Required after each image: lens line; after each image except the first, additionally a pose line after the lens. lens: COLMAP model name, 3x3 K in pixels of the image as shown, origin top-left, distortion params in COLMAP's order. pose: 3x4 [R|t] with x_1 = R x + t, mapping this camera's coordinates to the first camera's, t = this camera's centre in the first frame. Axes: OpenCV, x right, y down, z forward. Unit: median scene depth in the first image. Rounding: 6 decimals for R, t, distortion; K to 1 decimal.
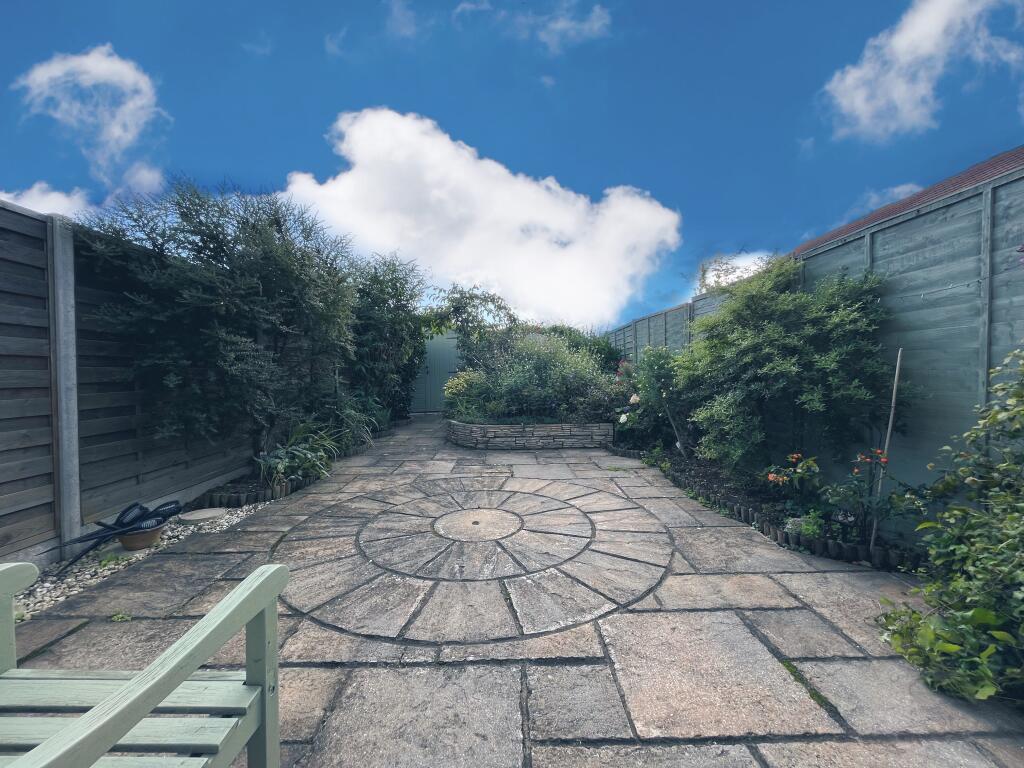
lens RADIAL K [[411.8, 0, 508.7], [0, 411.8, 383.1], [0, 0, 1]] dist [-0.002005, 0.000087]
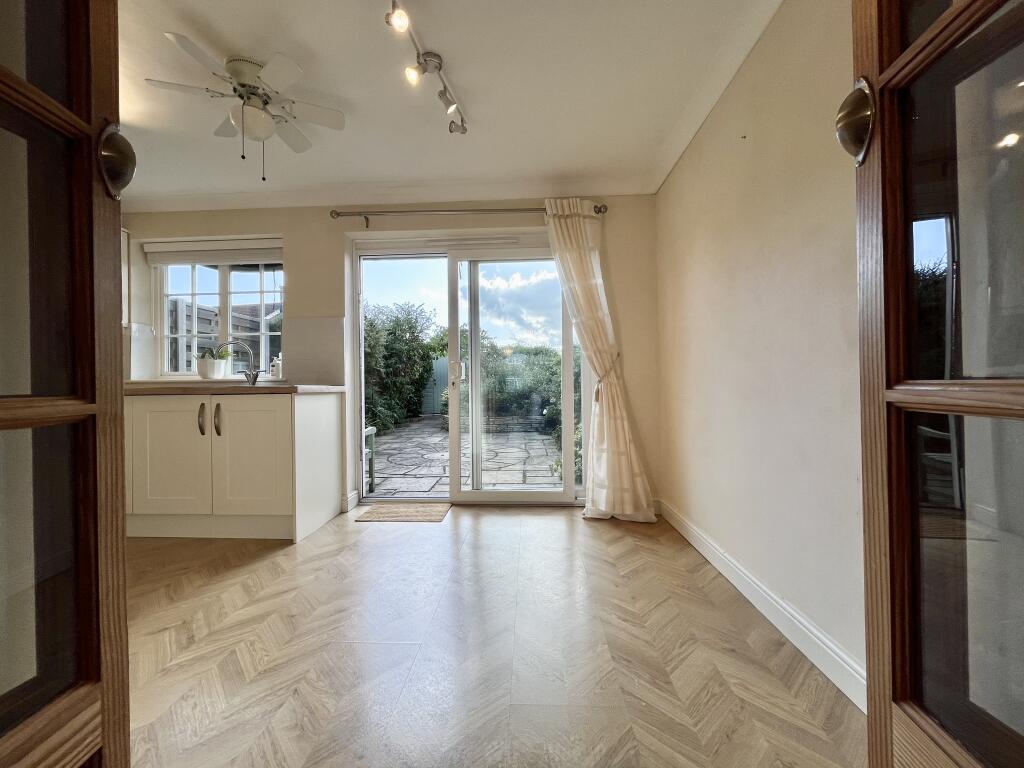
lens RADIAL K [[411.8, 0, 508.7], [0, 411.8, 383.1], [0, 0, 1]] dist [-0.002005, 0.000087]
pose [[0.998801, -0.003275, -0.048853, 0.193681], [0.002001, 0.999657, -0.026118, 0.012702], [0.048922, 0.025989, 0.998464, -0.588468]]
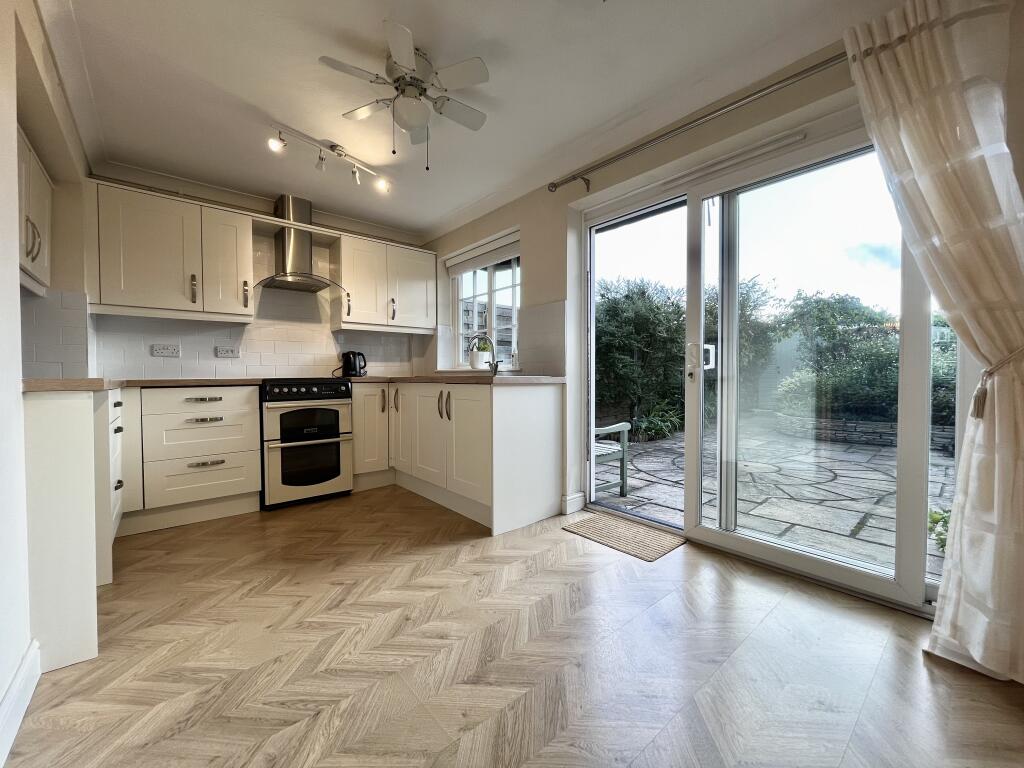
lens RADIAL K [[411.8, 0, 508.7], [0, 411.8, 383.1], [0, 0, 1]] dist [-0.002005, 0.000087]
pose [[0.651371, 0.021547, -0.758453, 0.286360], [-0.018859, 0.999748, 0.012206, 0.004478], [0.758525, 0.006353, 0.651613, -0.417469]]
